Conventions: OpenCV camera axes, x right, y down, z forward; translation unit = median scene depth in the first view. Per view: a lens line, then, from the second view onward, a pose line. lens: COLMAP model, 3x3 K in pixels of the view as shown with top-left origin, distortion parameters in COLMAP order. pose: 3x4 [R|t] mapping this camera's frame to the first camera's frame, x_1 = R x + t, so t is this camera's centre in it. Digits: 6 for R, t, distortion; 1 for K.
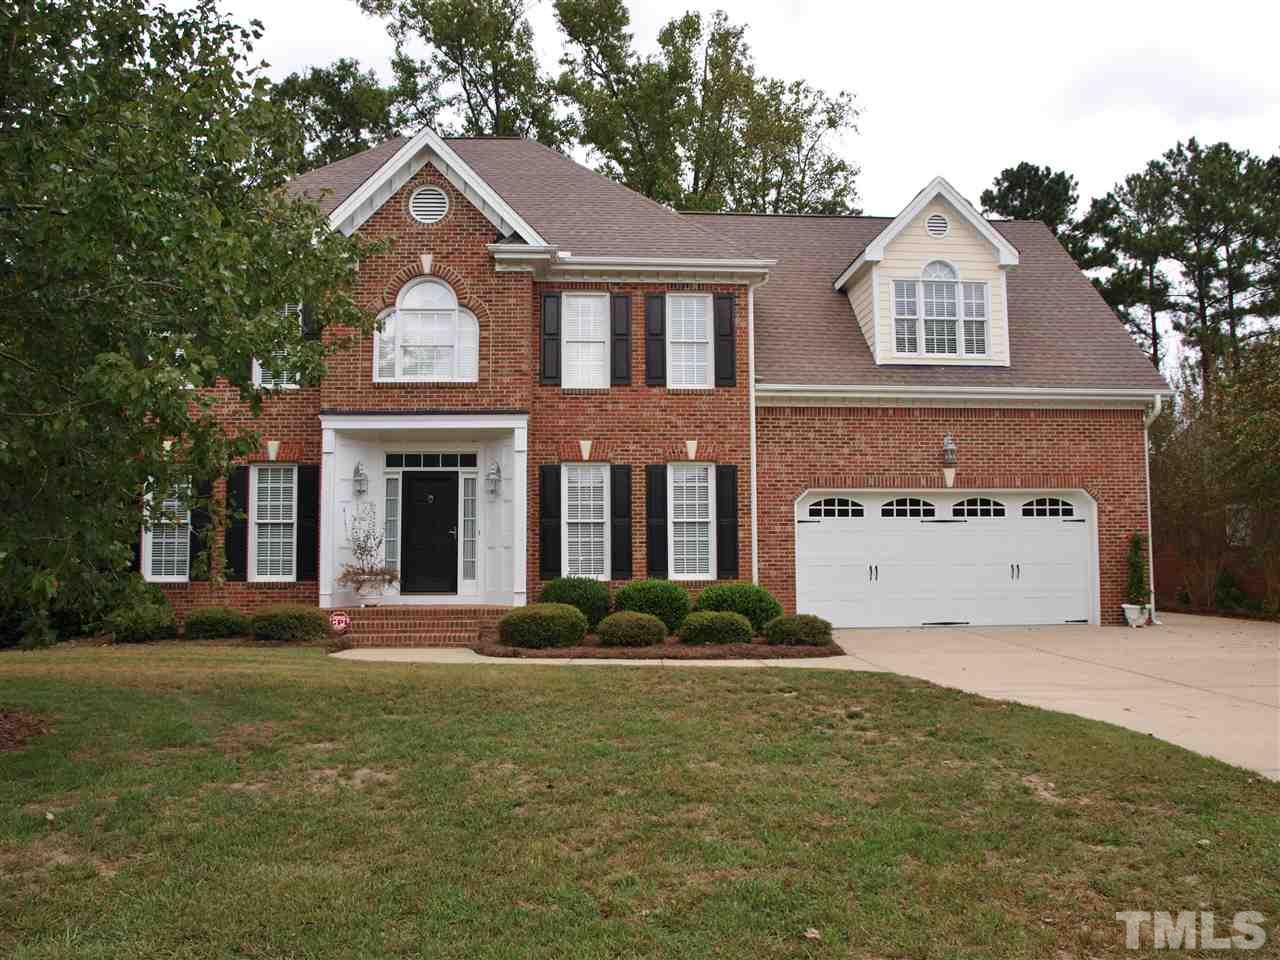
lens RADIAL K [[1008.8, 0, 636.9], [0, 1008.8, 477.9], [0, 0, 1]] dist [-0.111465, 0.071752]
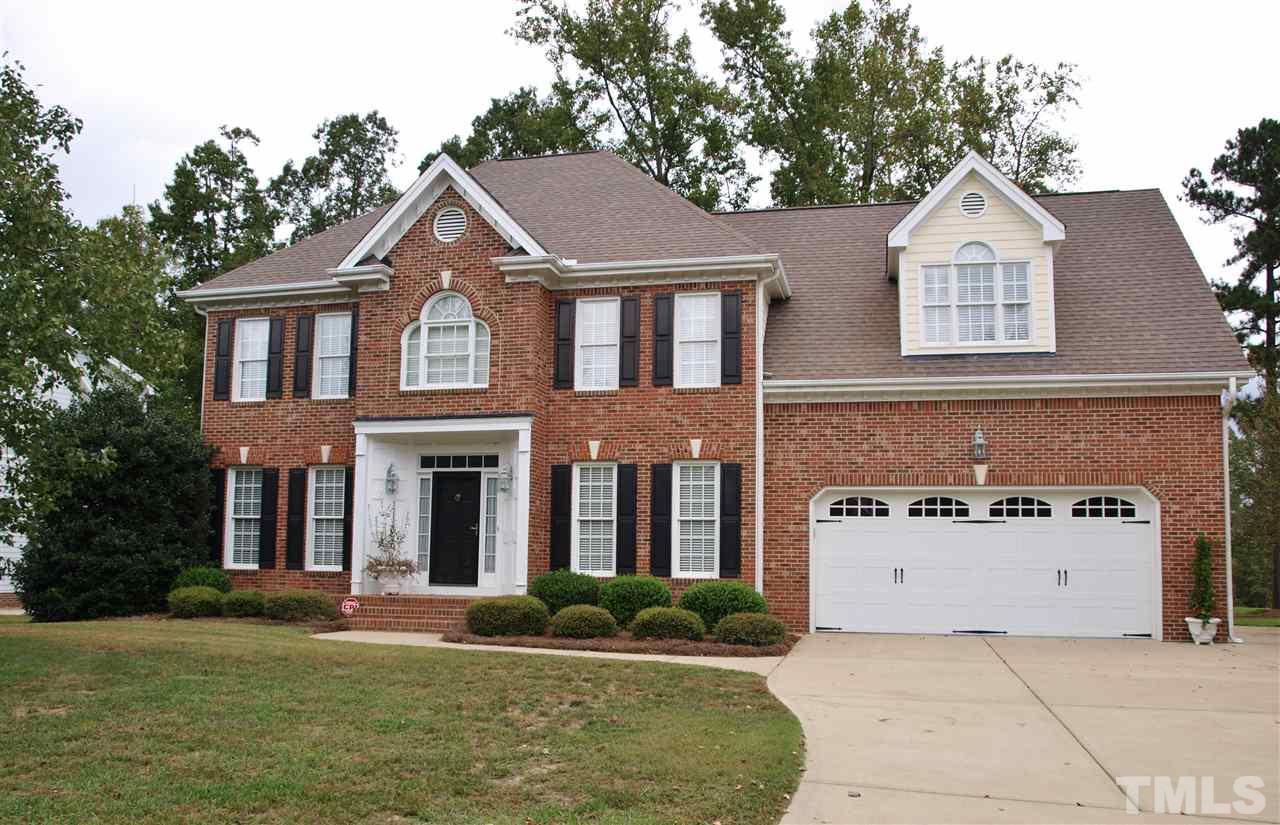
lens RADIAL K [[996.5, 0, 640.0], [0, 996.5, 469.7], [0, 0, 1]] dist [-0.091755, 0.005891]
pose [[0.957249, -0.007101, -0.289178, 0.285715], [0.004935, 0.999954, -0.008219, 0.001079], [0.289223, 0.006441, 0.957240, 0.034866]]
